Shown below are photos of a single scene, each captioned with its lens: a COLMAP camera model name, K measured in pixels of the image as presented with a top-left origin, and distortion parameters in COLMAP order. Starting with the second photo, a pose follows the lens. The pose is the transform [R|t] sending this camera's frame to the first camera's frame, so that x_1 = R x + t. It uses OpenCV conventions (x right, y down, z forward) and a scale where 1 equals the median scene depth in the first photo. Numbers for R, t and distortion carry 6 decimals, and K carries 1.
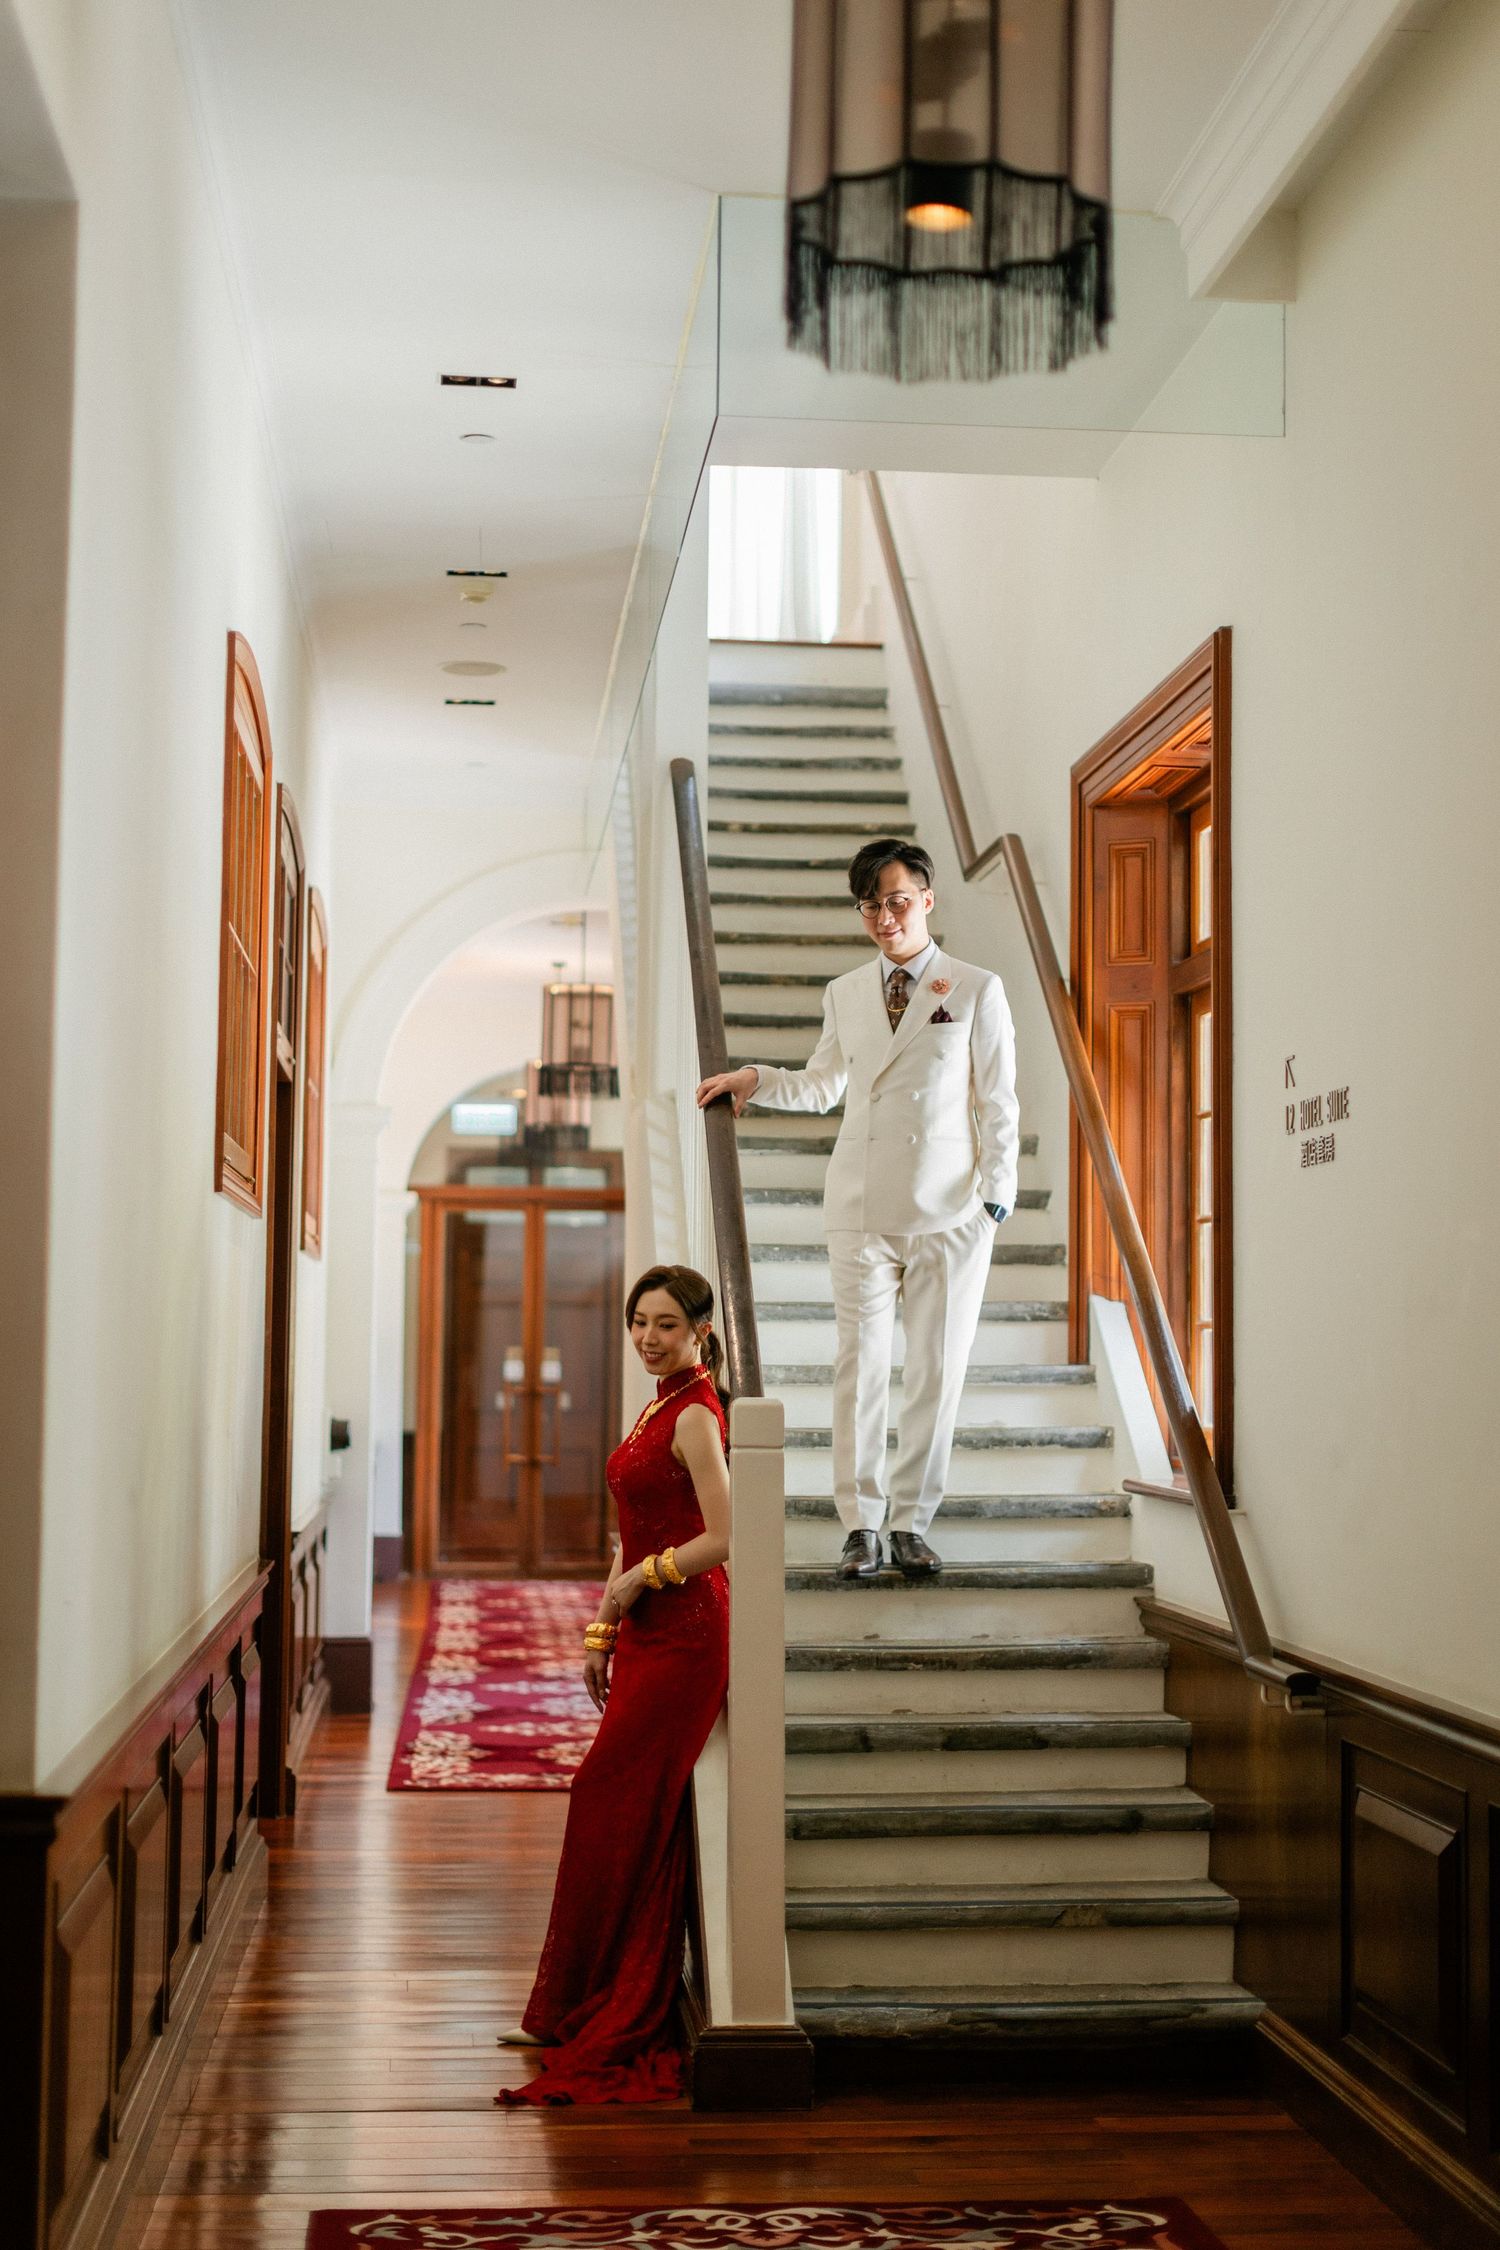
lens RADIAL K [[3071.0, 0, 750.9], [0, 3071.0, 1124.3], [0, 0, 1]] dist [0.020798, 0.000000]
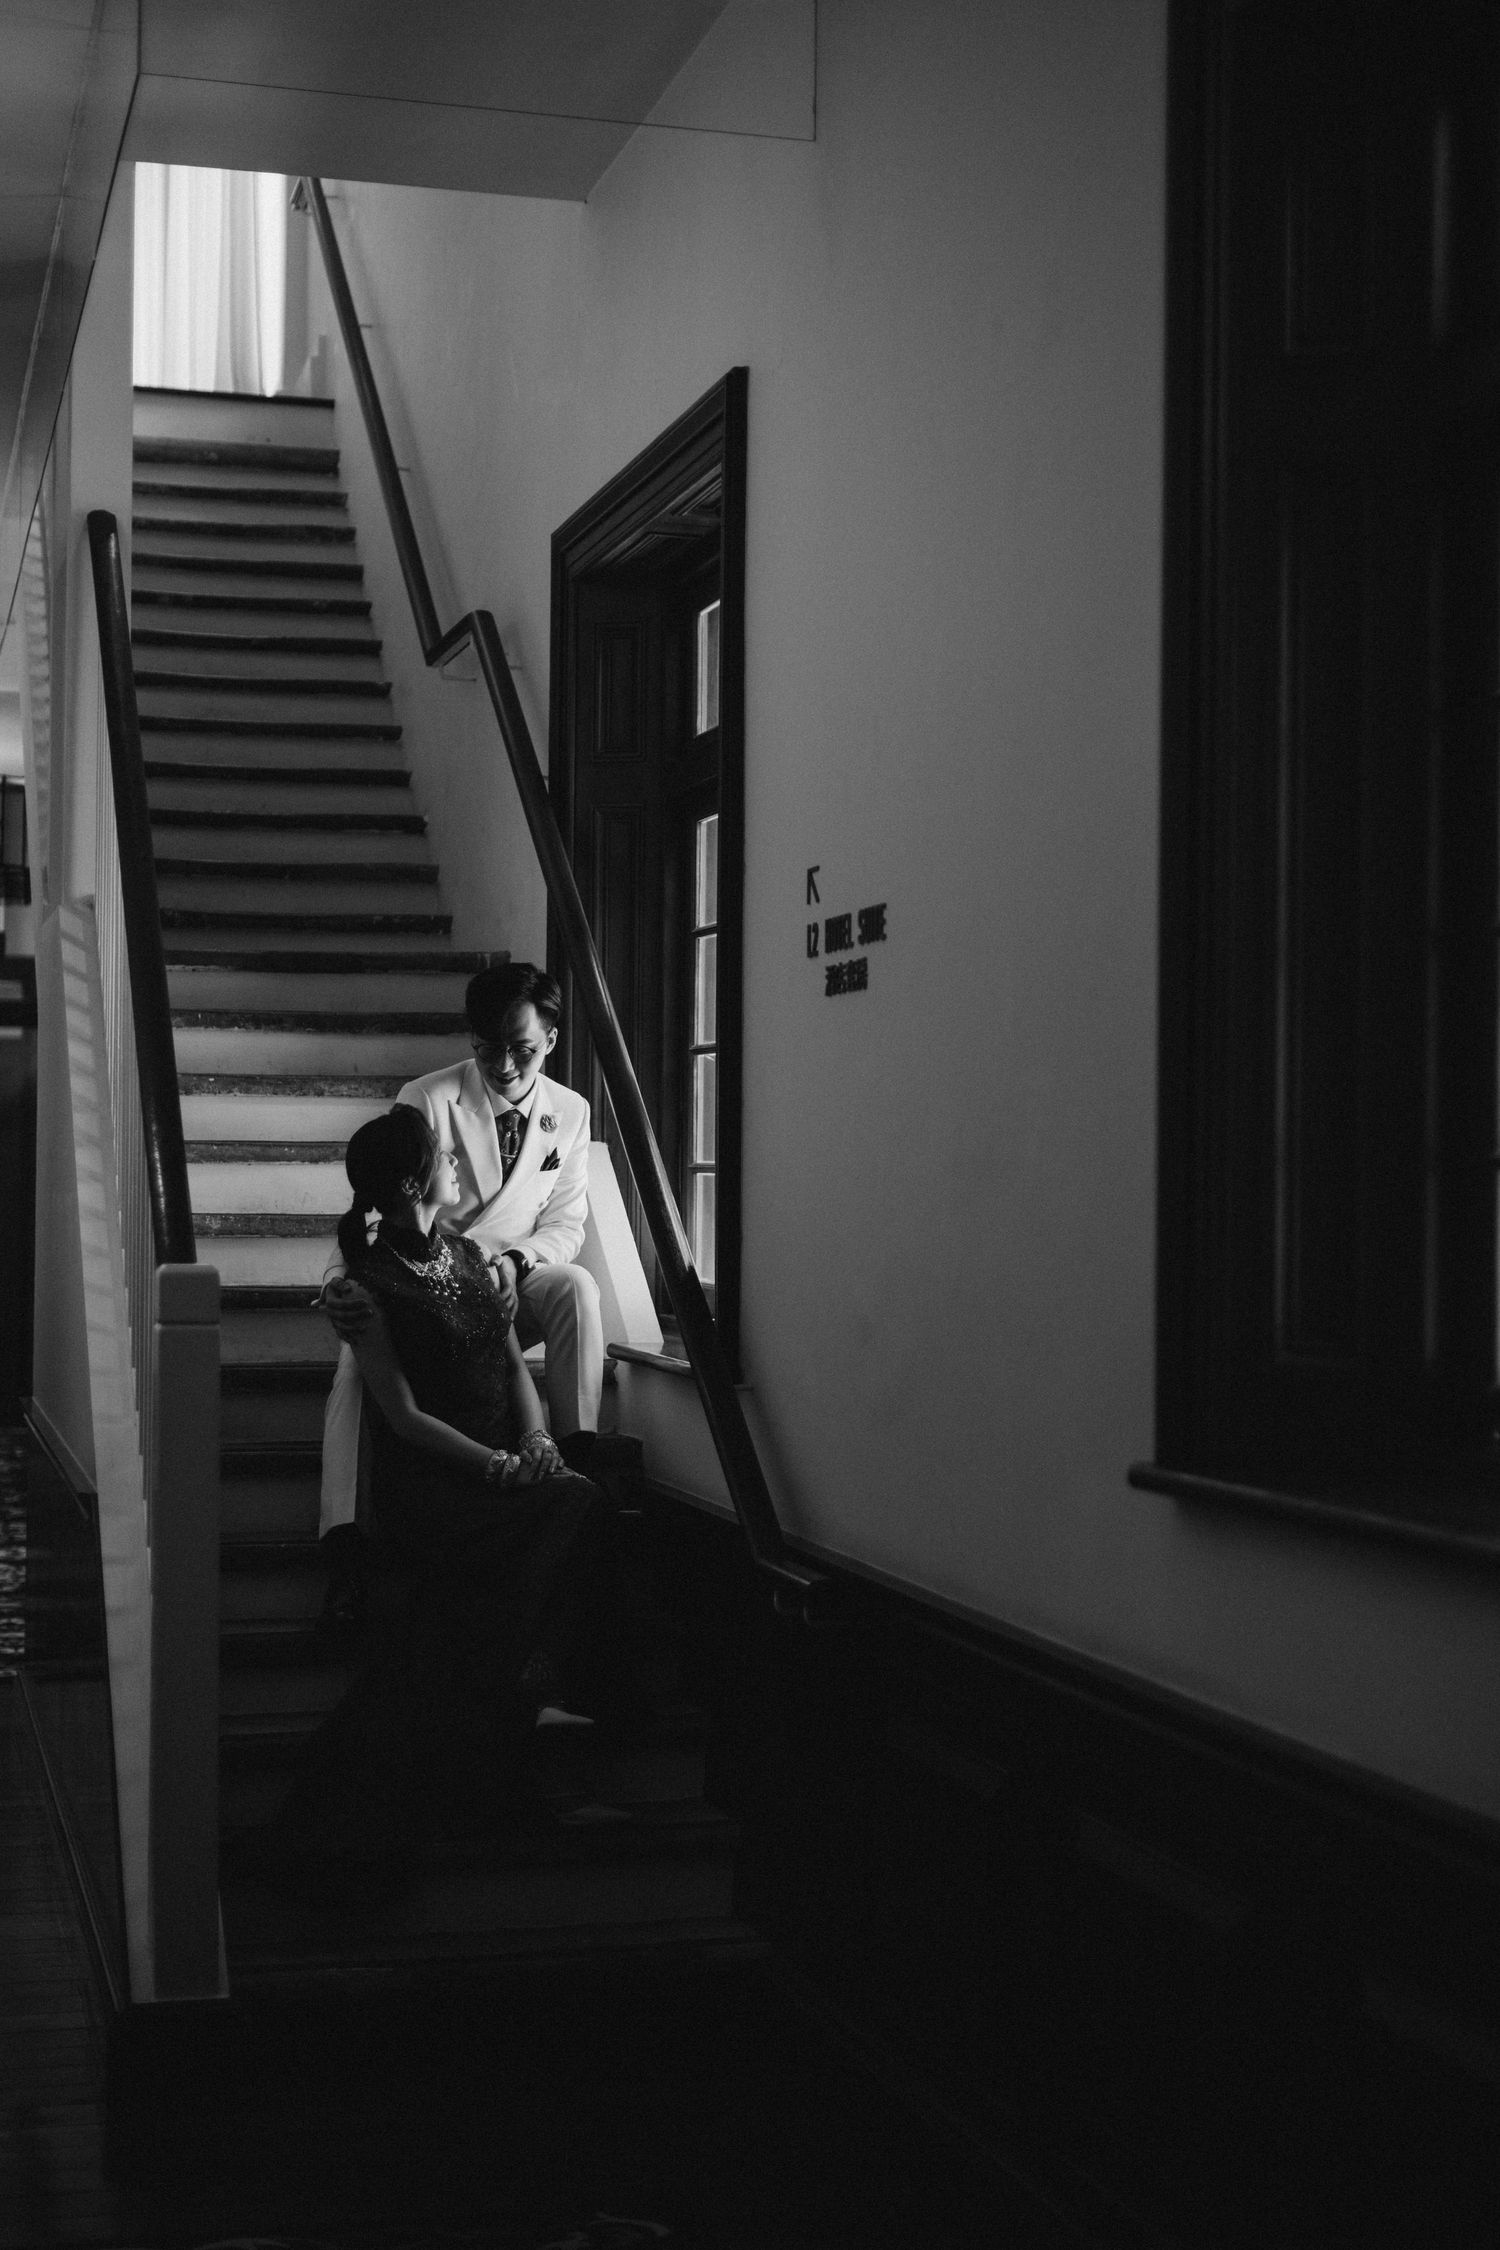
lens RADIAL K [[3071.0, 0, 744.3], [0, 3071.0, 1112.9], [0, 0, 1]] dist [0.020798, 0.000000]
pose [[0.983881, 0.002056, 0.178810, 0.001175], [-0.012291, 0.998347, 0.056151, -0.000962], [-0.178399, -0.057444, 0.982280, 0.107390]]
